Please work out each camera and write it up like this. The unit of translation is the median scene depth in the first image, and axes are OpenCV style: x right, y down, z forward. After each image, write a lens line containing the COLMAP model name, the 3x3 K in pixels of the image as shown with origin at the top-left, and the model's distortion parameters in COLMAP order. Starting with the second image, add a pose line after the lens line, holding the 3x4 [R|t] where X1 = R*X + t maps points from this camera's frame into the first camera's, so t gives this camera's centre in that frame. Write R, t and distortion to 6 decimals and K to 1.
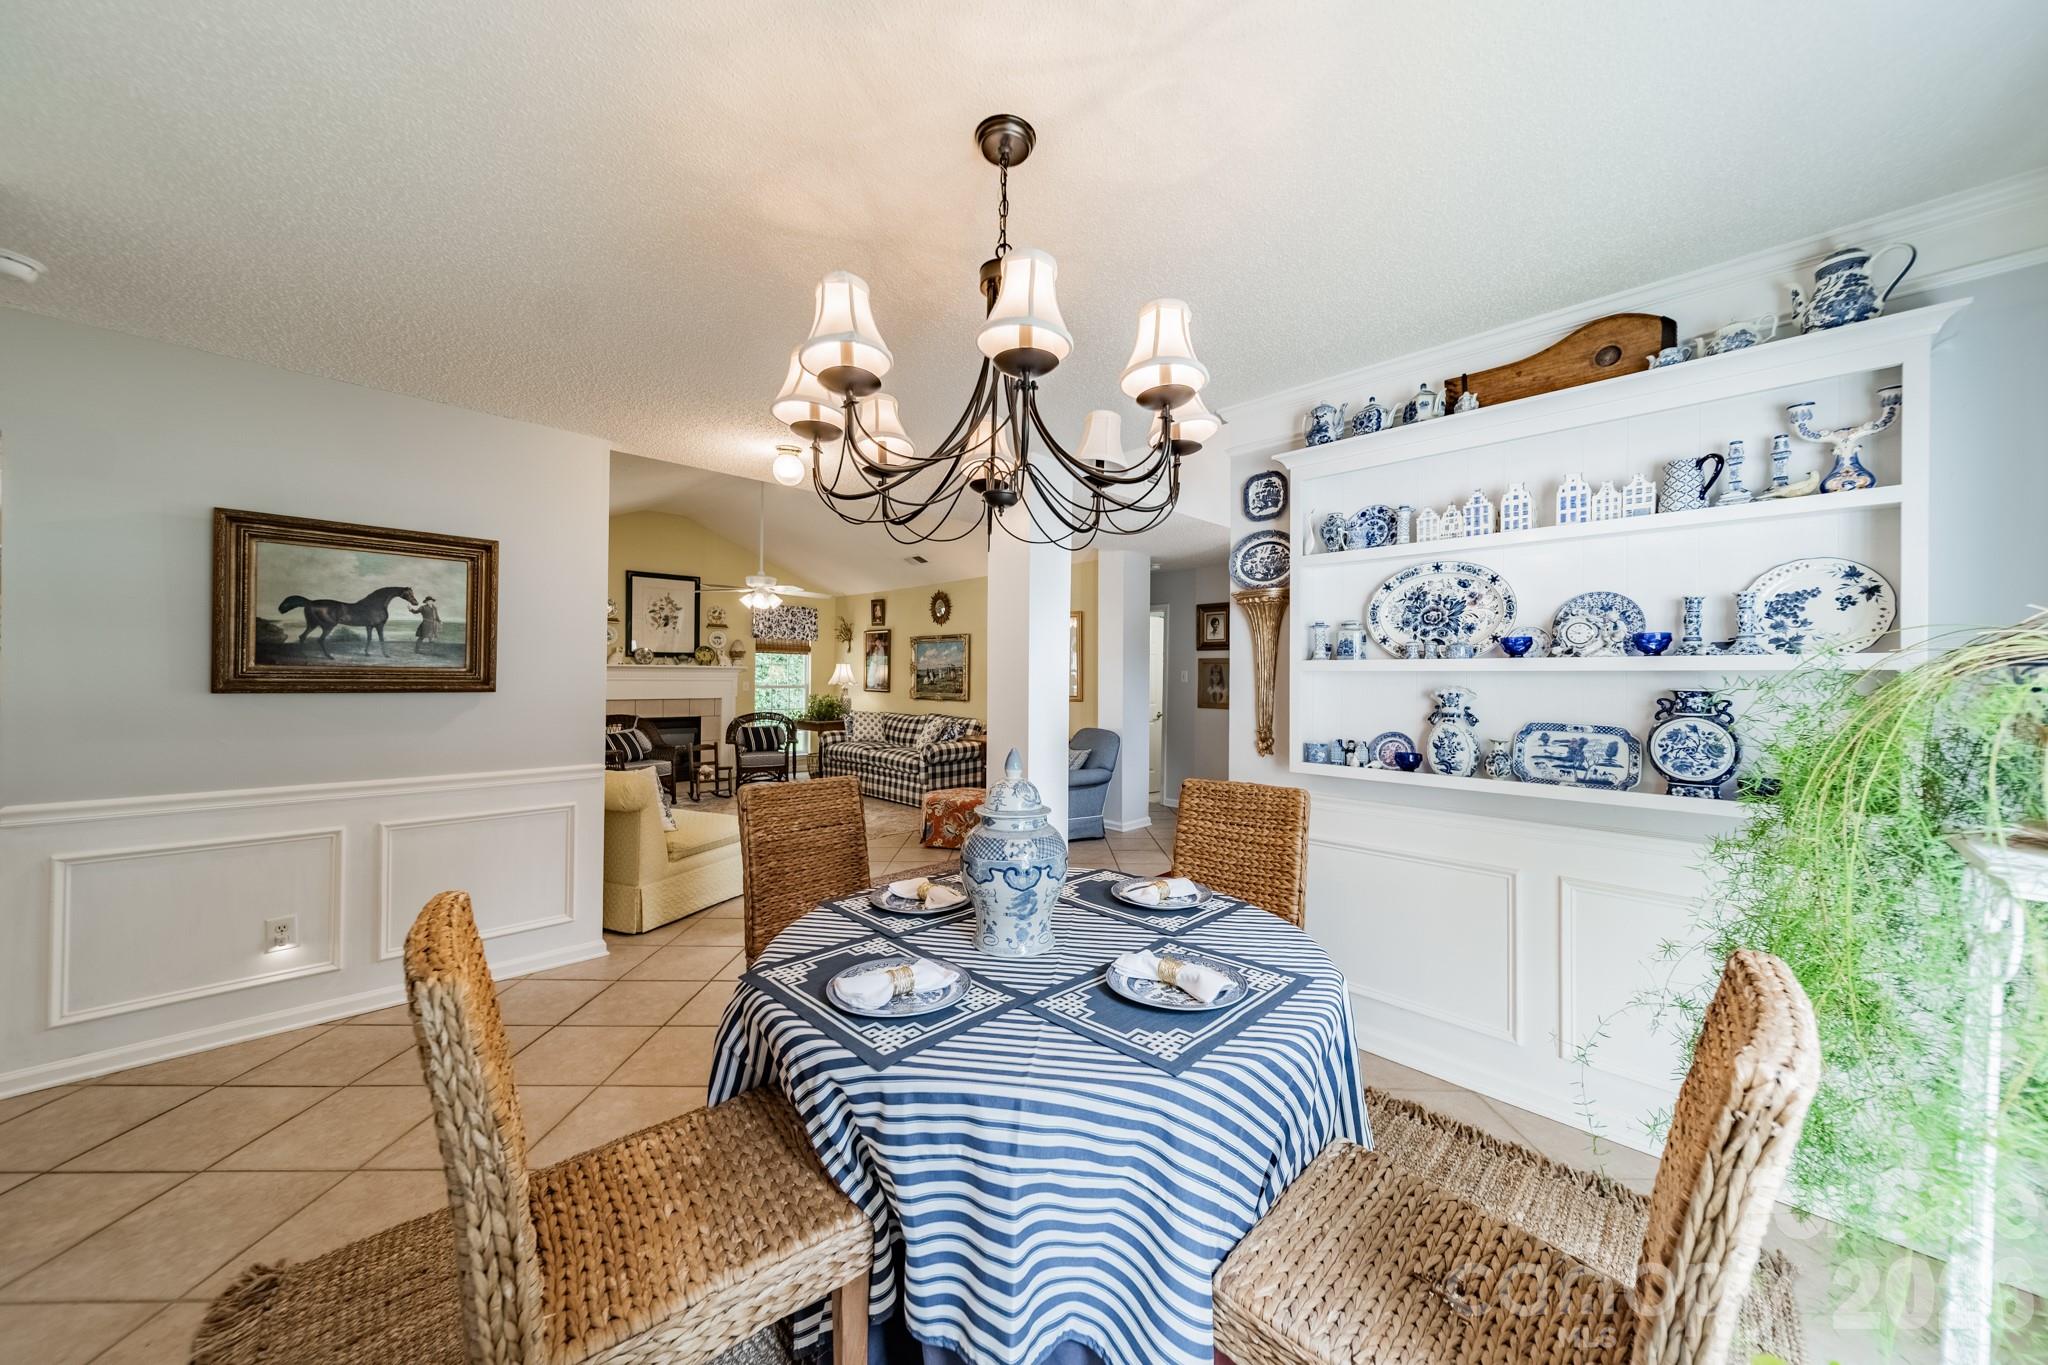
lens RADIAL K [[728.6, 0, 1034.5], [0, 728.6, 675.5], [0, 0, 1]] dist [0.009286, -0.000112]
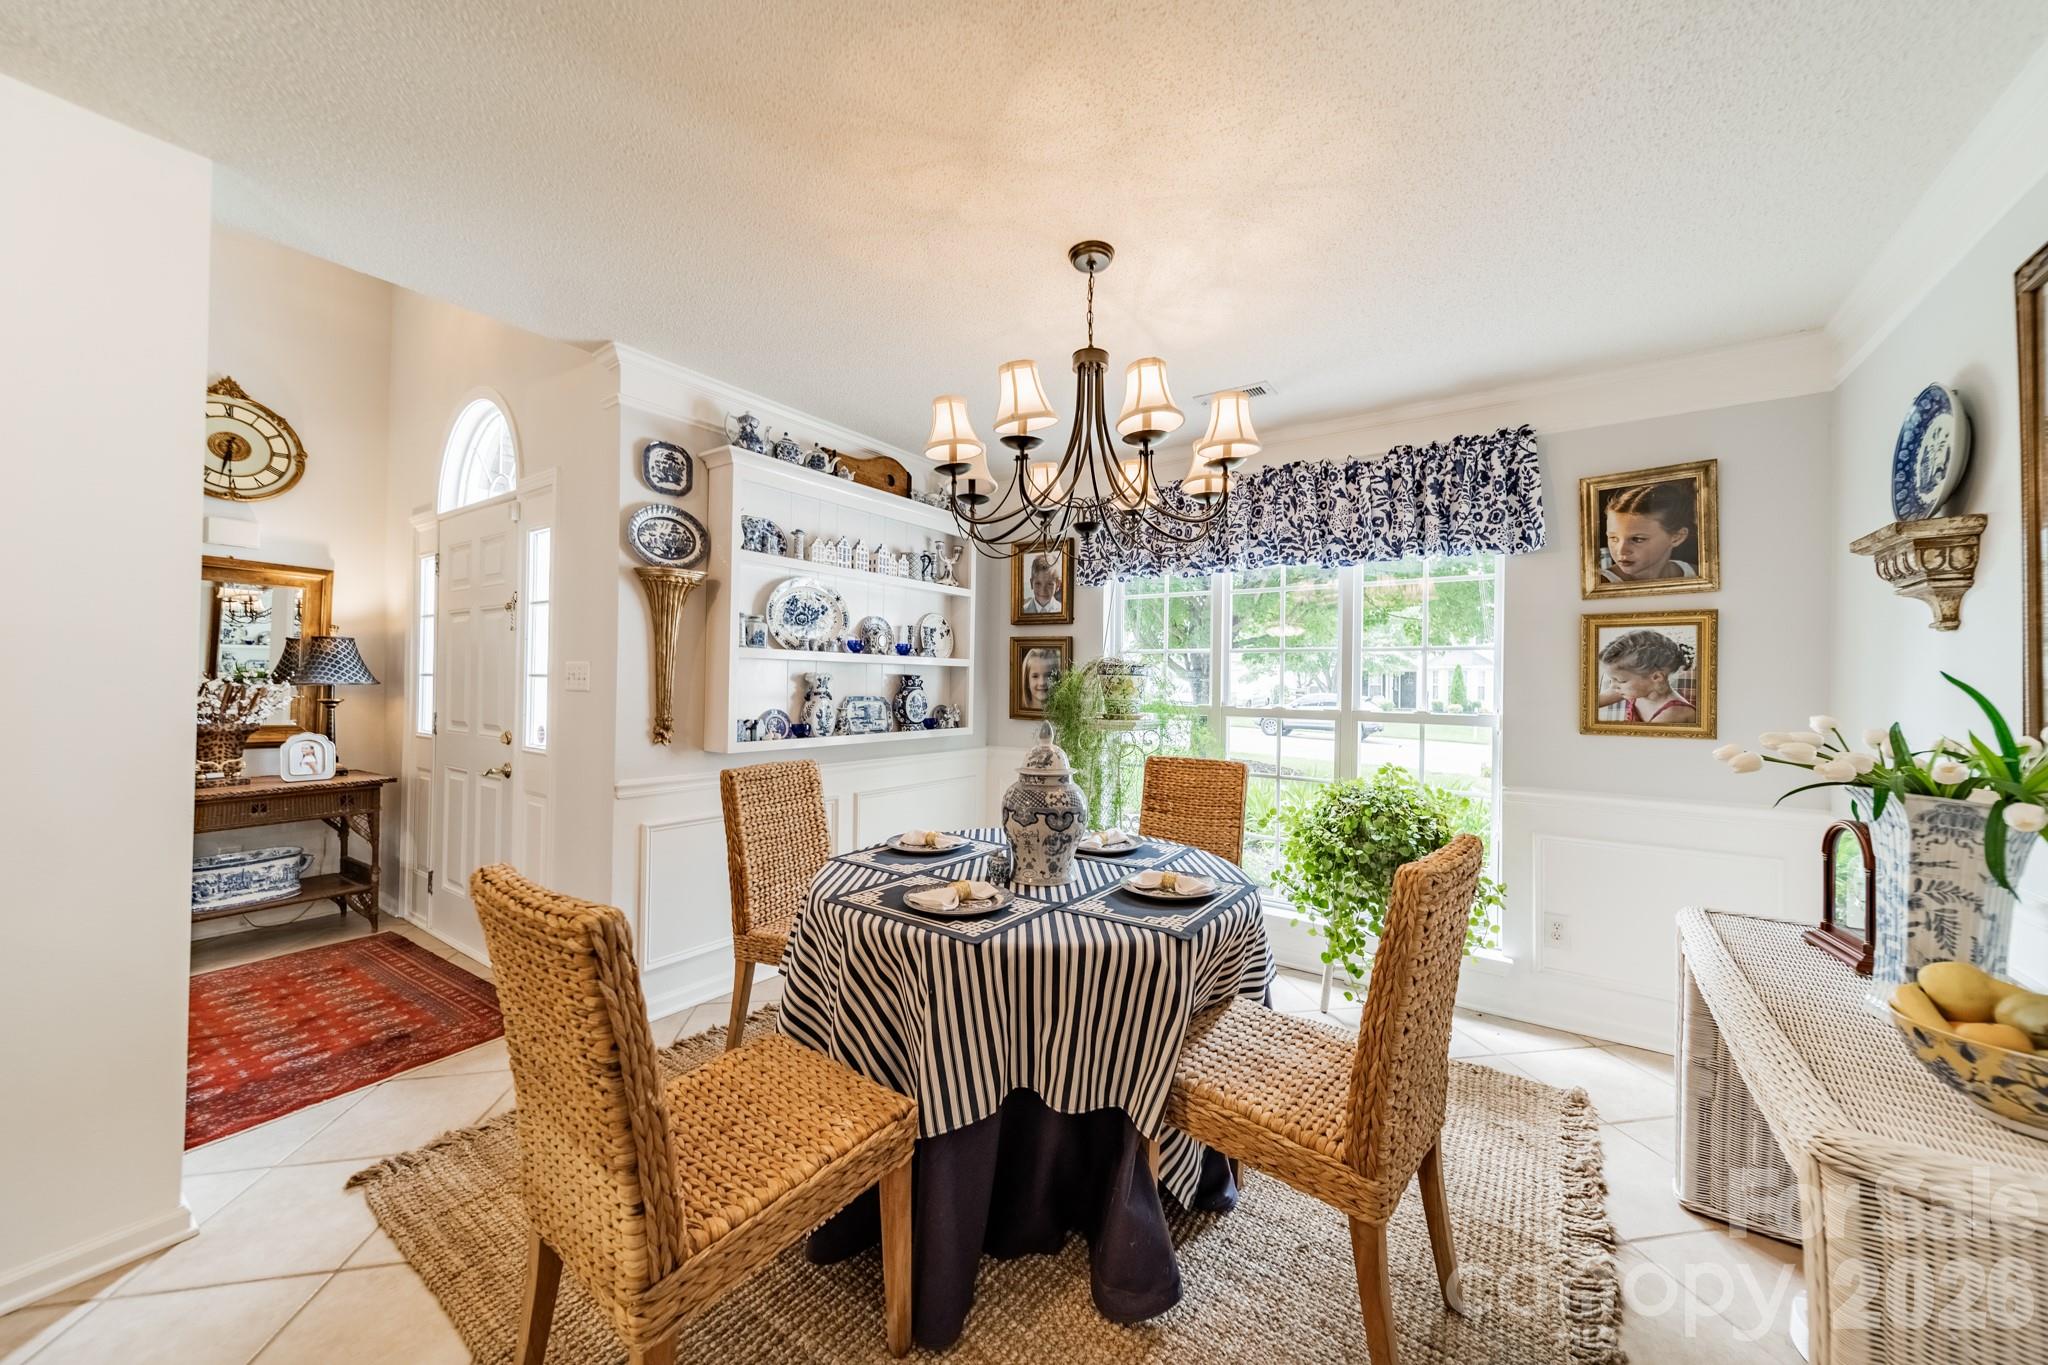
lens RADIAL K [[728.6, 0, 1036.5], [0, 728.6, 686.6], [0, 0, 1]] dist [0.009286, -0.000112]
pose [[-0.178175, -0.013631, 0.983904, -0.876838], [-0.018026, 0.999781, 0.010587, 0.020246], [-0.983834, -0.015850, -0.178382, 0.875742]]
